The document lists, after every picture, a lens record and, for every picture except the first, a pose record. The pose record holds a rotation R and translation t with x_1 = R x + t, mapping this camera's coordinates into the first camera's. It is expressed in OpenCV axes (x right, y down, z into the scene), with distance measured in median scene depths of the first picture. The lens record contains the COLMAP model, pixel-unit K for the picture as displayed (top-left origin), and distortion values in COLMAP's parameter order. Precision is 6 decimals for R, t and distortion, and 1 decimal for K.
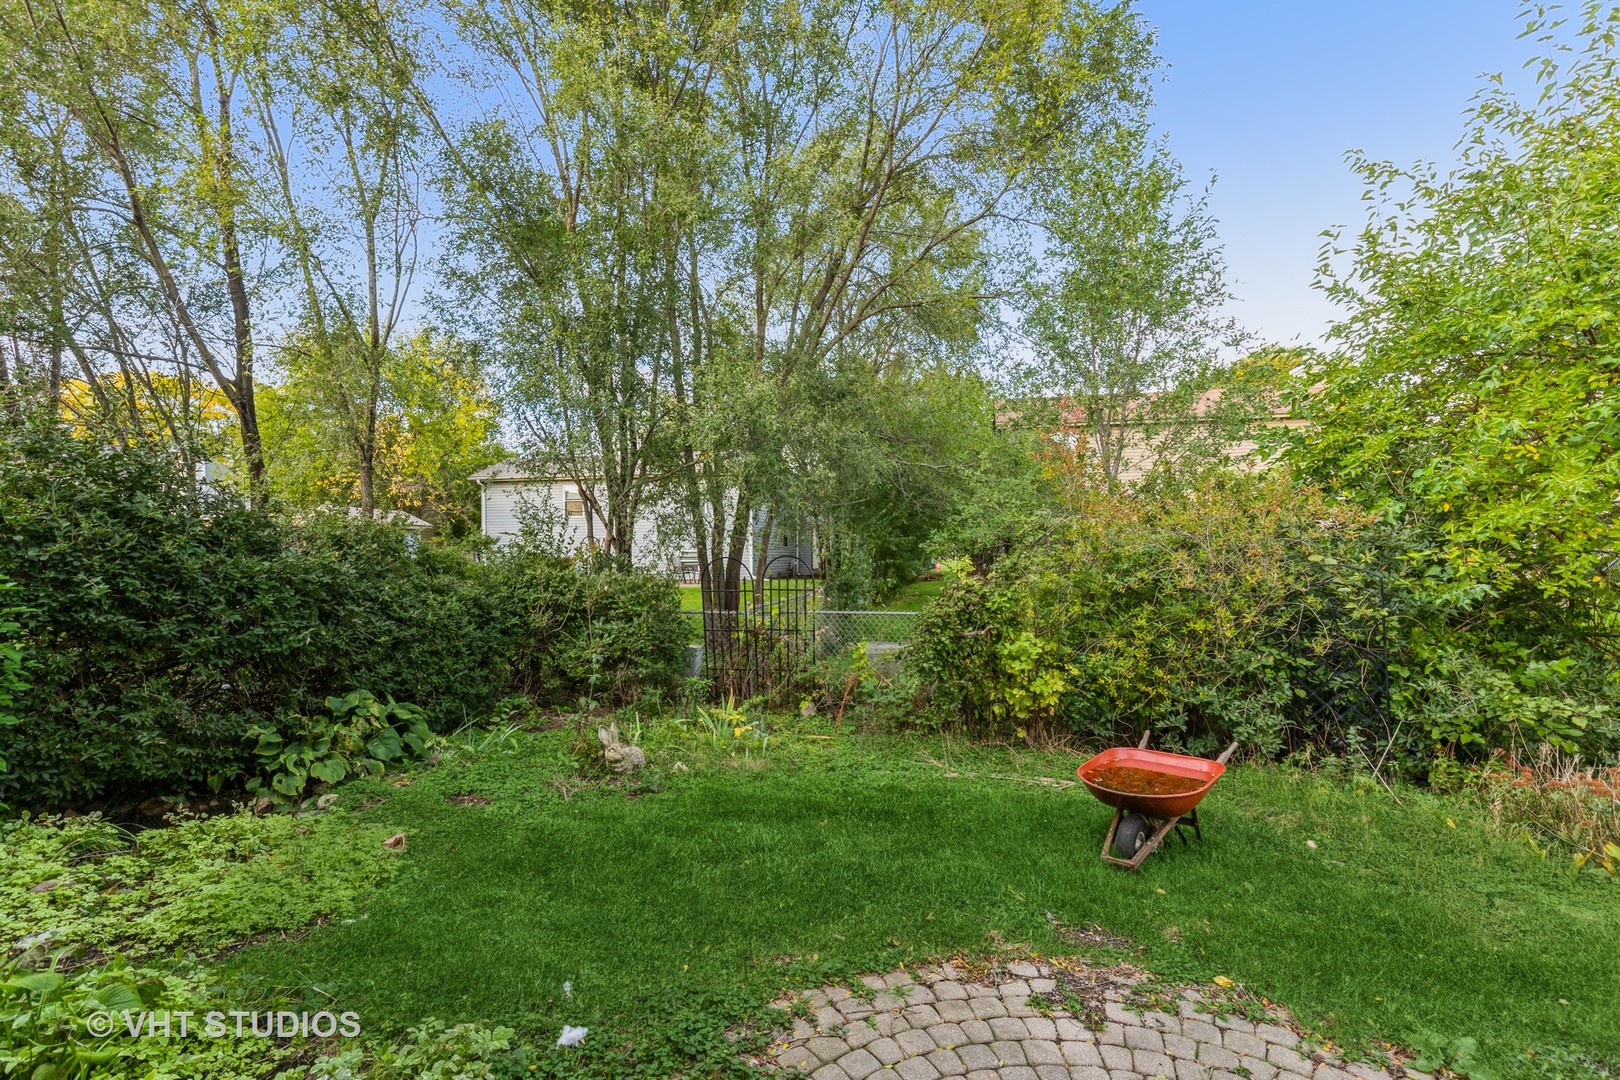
lens RADIAL K [[740.0, 0, 809.1], [0, 740.0, 544.1], [0, 0, 1]] dist [-0.000061, 0.000108]
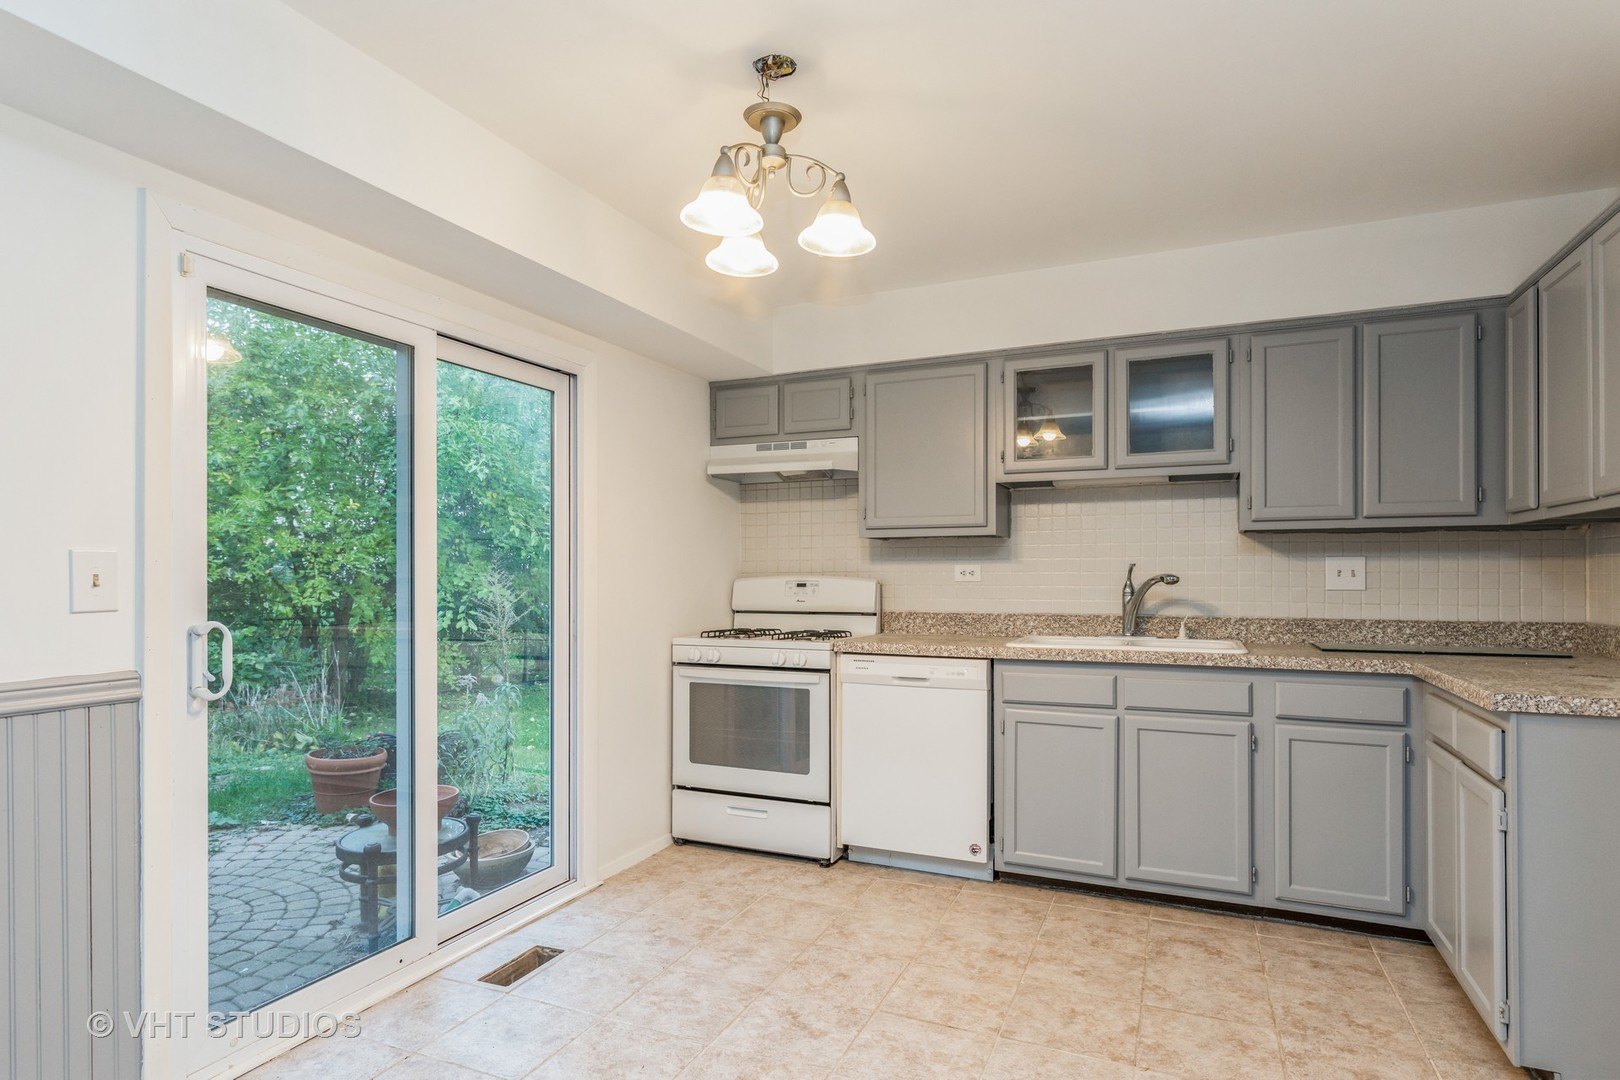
lens RADIAL K [[878.6, 0, 800.9], [0, 878.6, 565.8], [0, 0, 1]] dist [0.006462, -0.000983]
pose [[0.212278, -0.027656, 0.976818, -0.412838], [0.000221, 0.999601, 0.028253, -0.011364], [-0.977209, -0.005782, 0.212199, -0.400195]]
